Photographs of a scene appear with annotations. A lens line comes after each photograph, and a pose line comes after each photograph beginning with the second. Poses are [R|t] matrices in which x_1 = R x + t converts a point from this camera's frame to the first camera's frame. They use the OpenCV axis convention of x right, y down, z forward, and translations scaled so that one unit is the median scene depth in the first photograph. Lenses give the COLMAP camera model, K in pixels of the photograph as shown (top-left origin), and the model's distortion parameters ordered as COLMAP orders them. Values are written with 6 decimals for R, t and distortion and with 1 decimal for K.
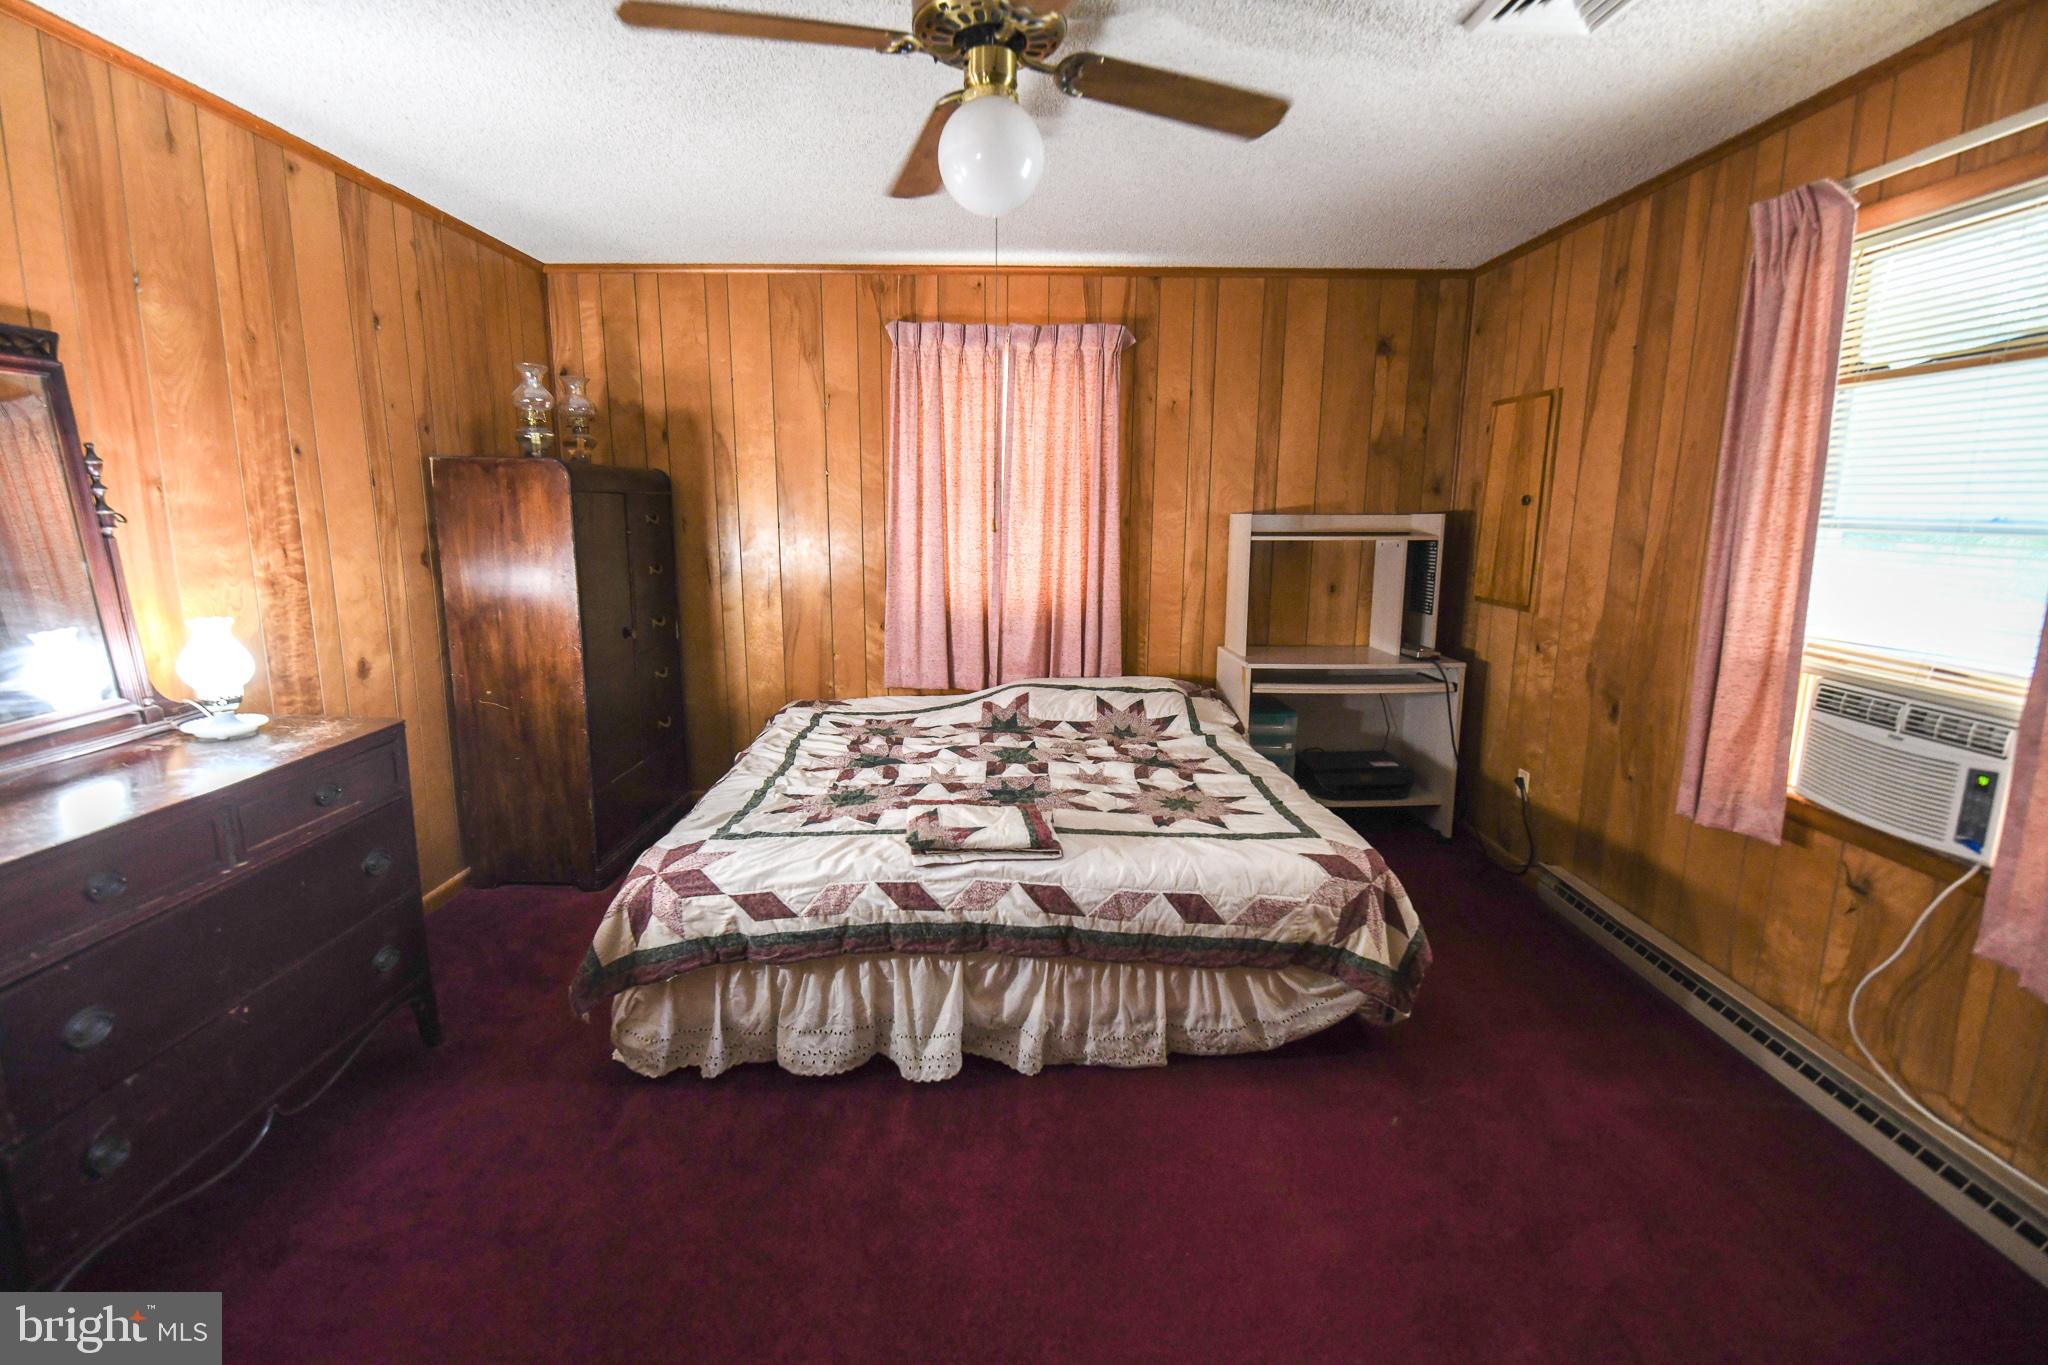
lens RADIAL K [[893.7, 0, 1022.3], [0, 893.7, 670.7], [0, 0, 1]] dist [0.003825, -0.010179]
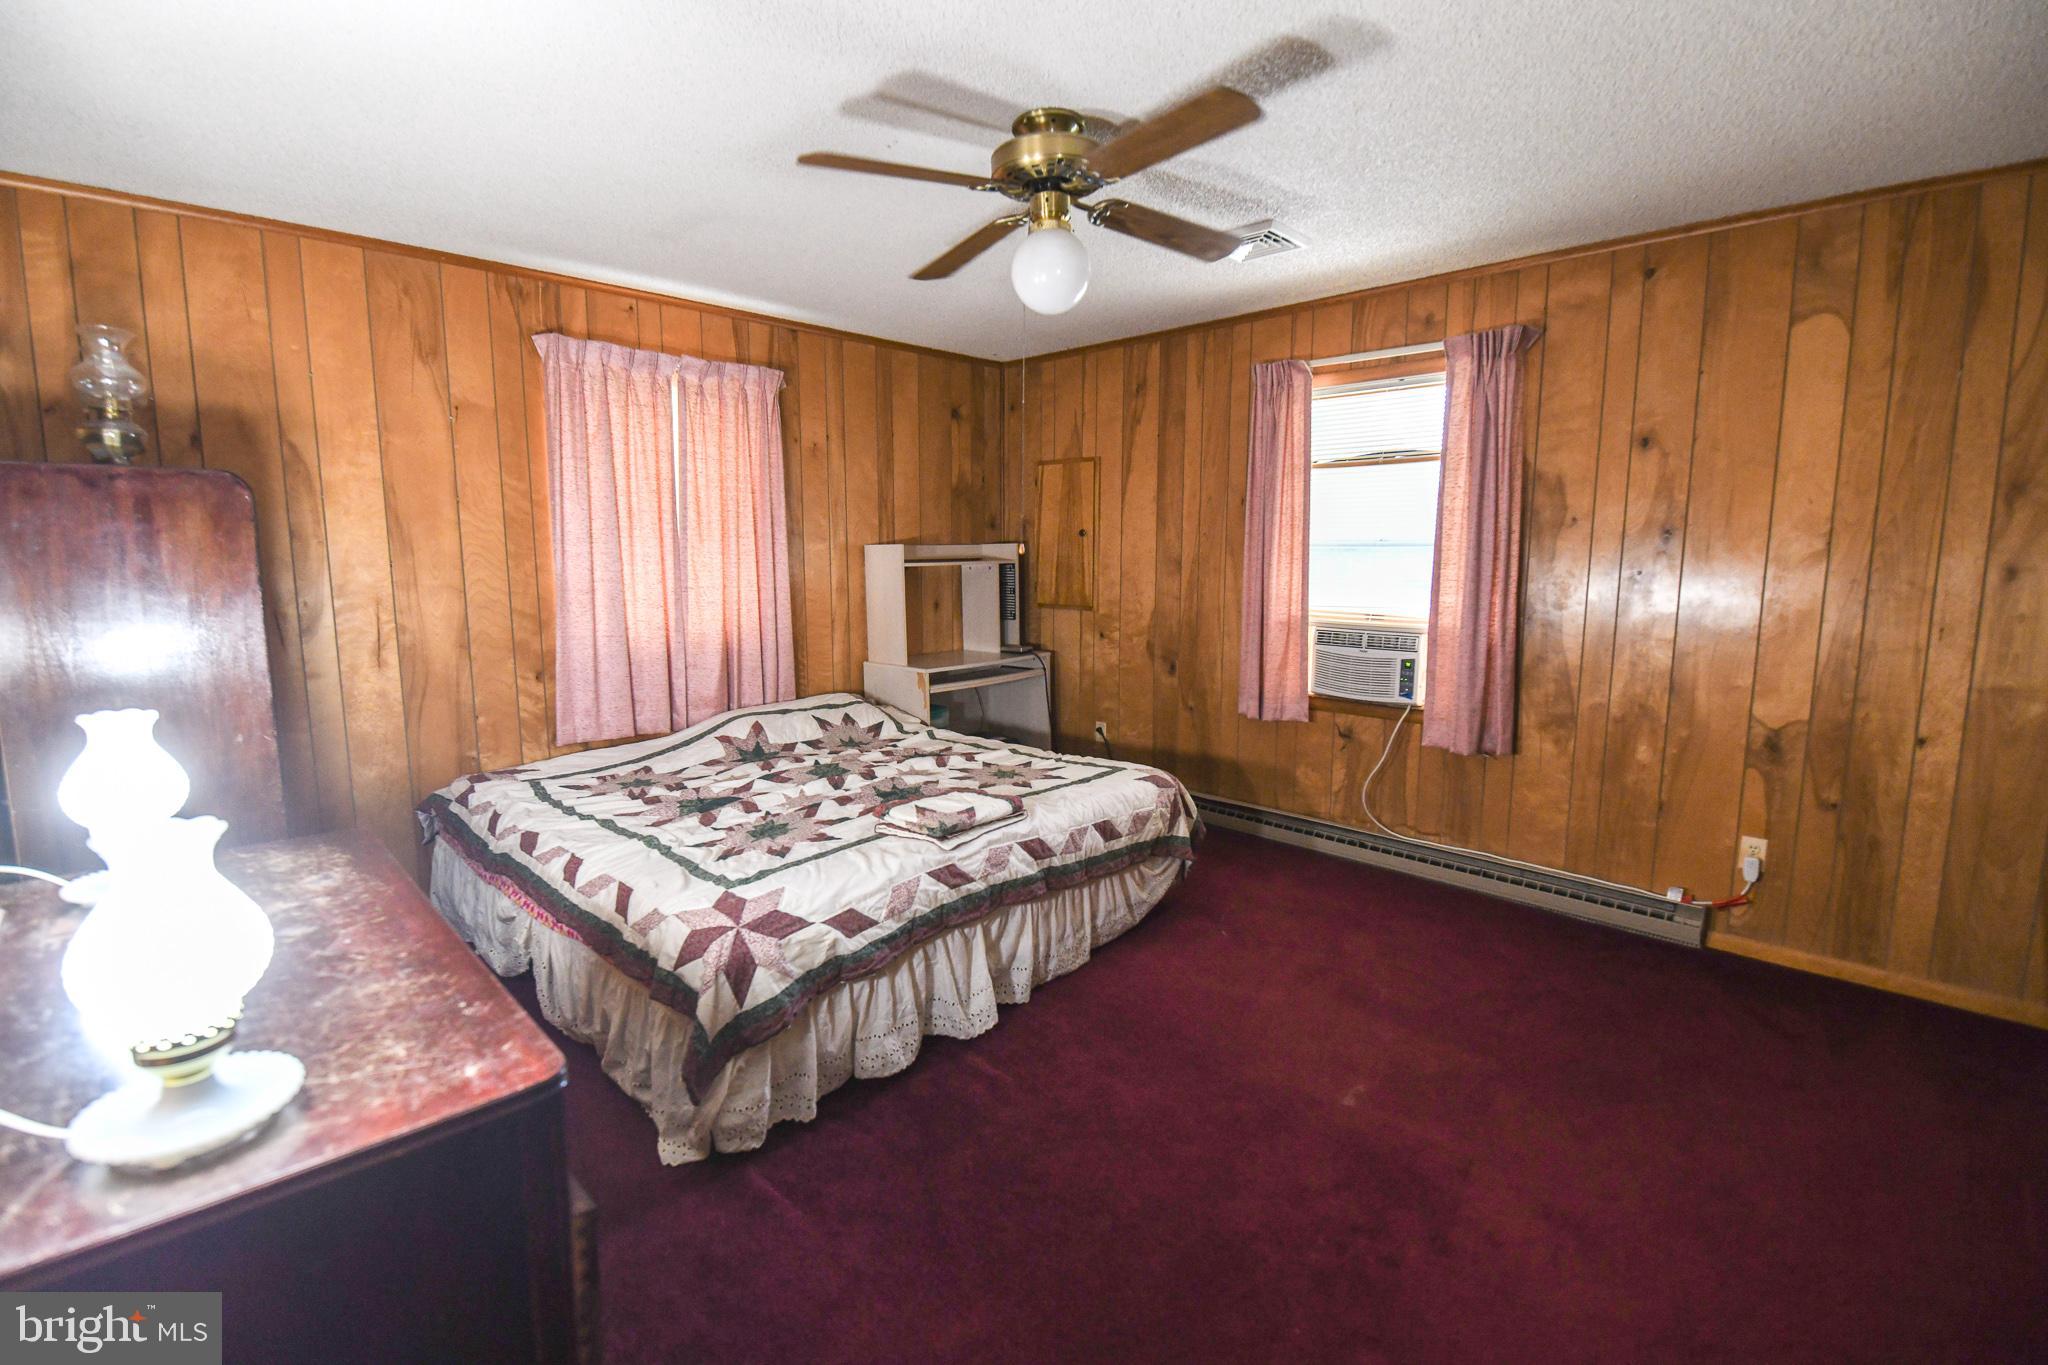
lens RADIAL K [[893.7, 0, 1022.3], [0, 893.7, 670.7], [0, 0, 1]] dist [0.003825, -0.010179]
pose [[0.704673, -0.105950, 0.701577, -0.507704], [0.134339, 0.990826, 0.014701, -0.006561], [-0.696699, 0.083890, 0.712442, 0.066928]]
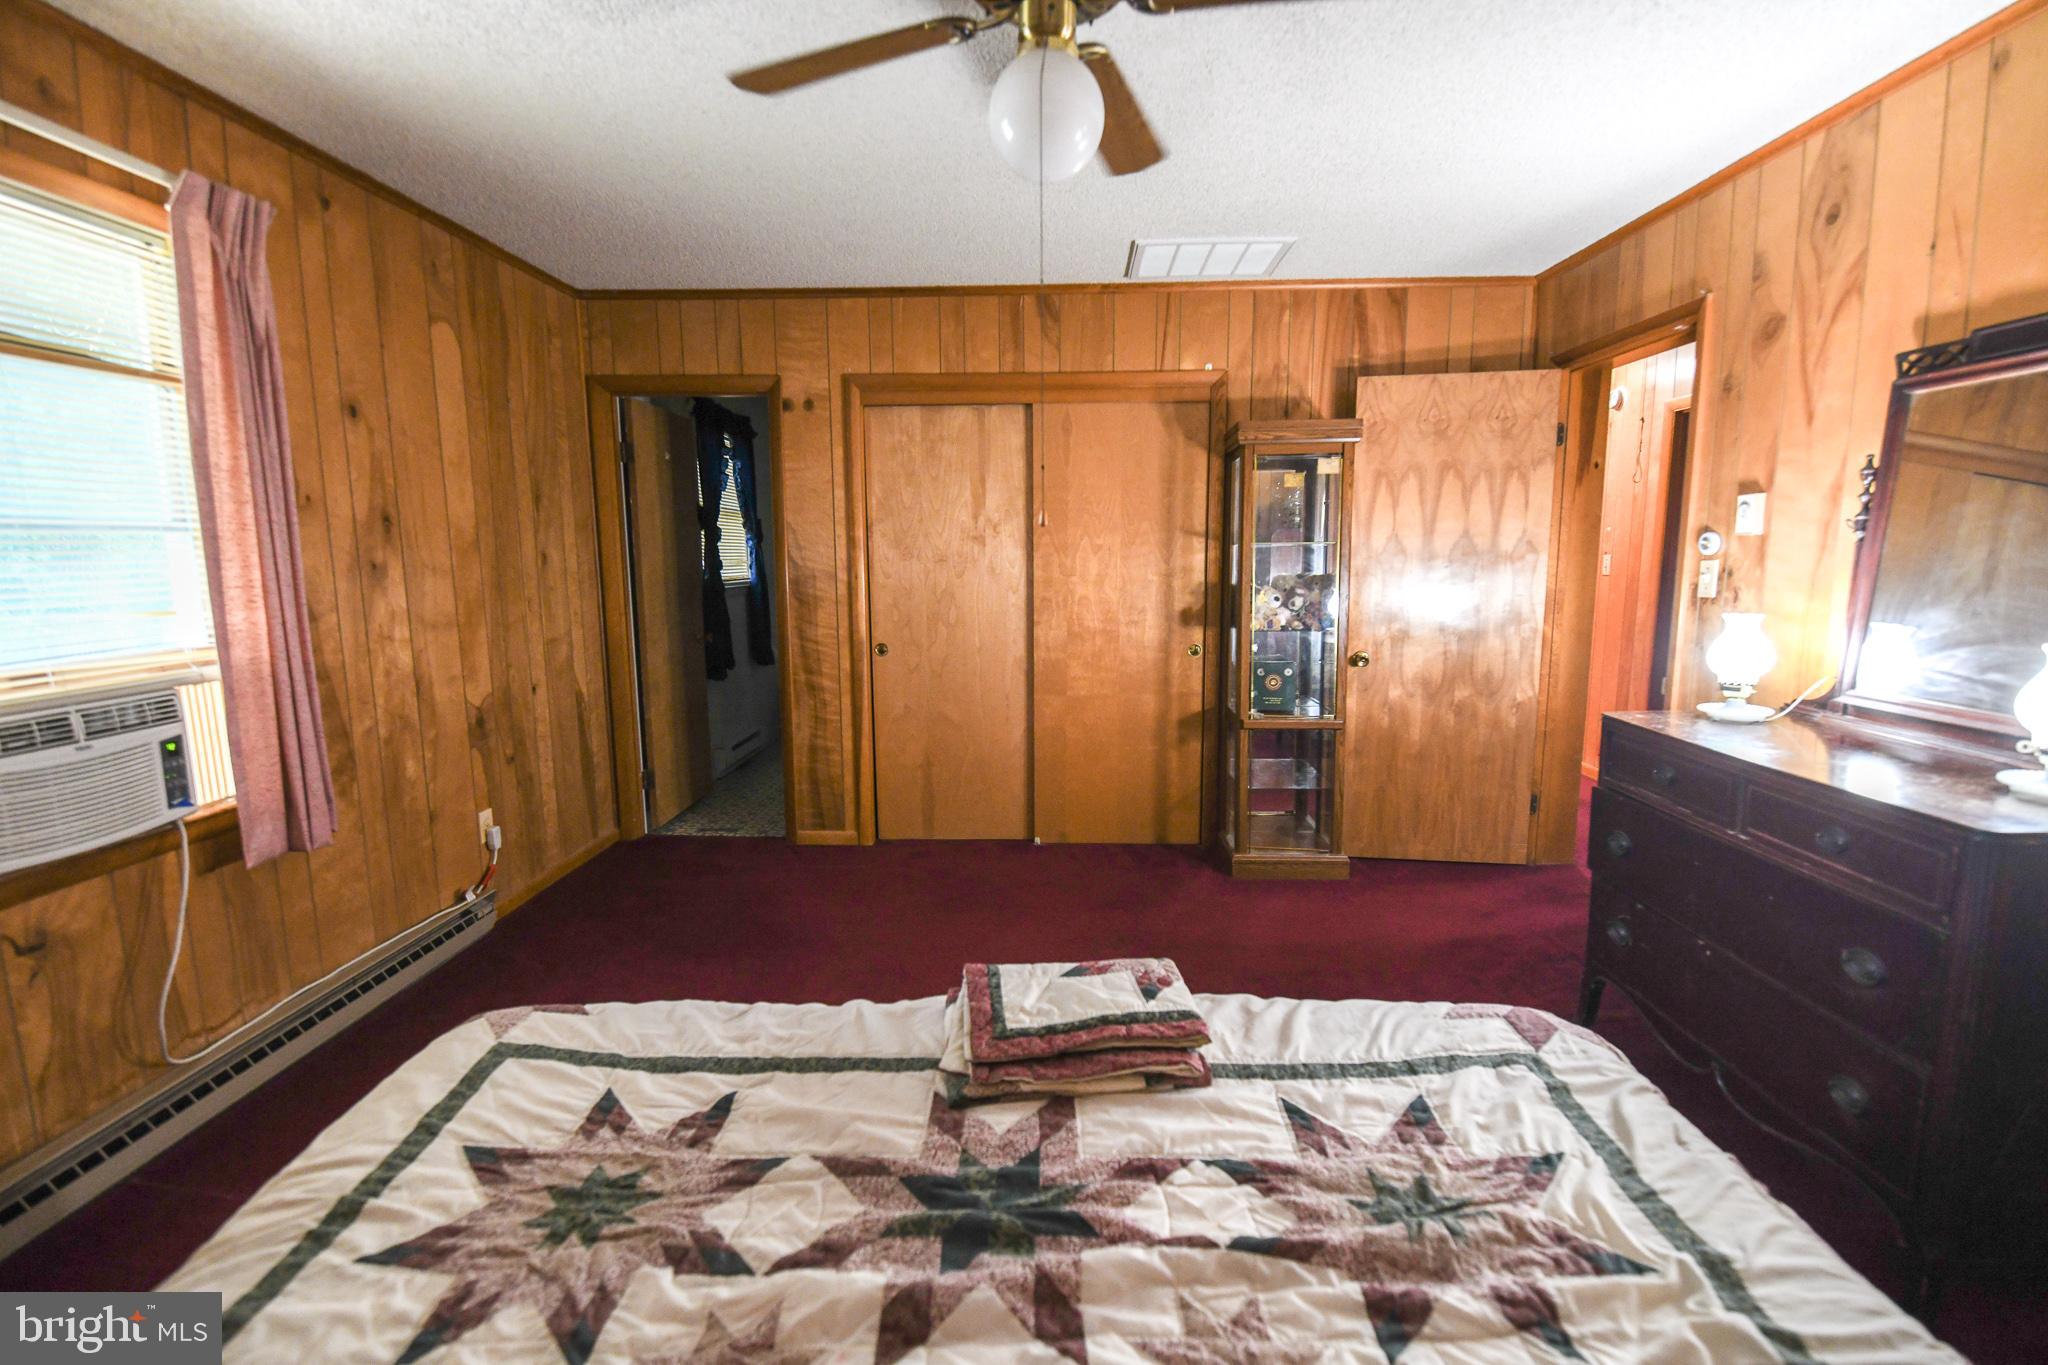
lens RADIAL K [[893.7, 0, 1022.3], [0, 893.7, 670.7], [0, 0, 1]] dist [0.003825, -0.010179]
pose [[-0.999178, -0.006072, 0.040069, -0.024009], [0.006718, 0.950220, 0.311507, -0.155722], [-0.039966, 0.311520, -0.949399, 0.990111]]
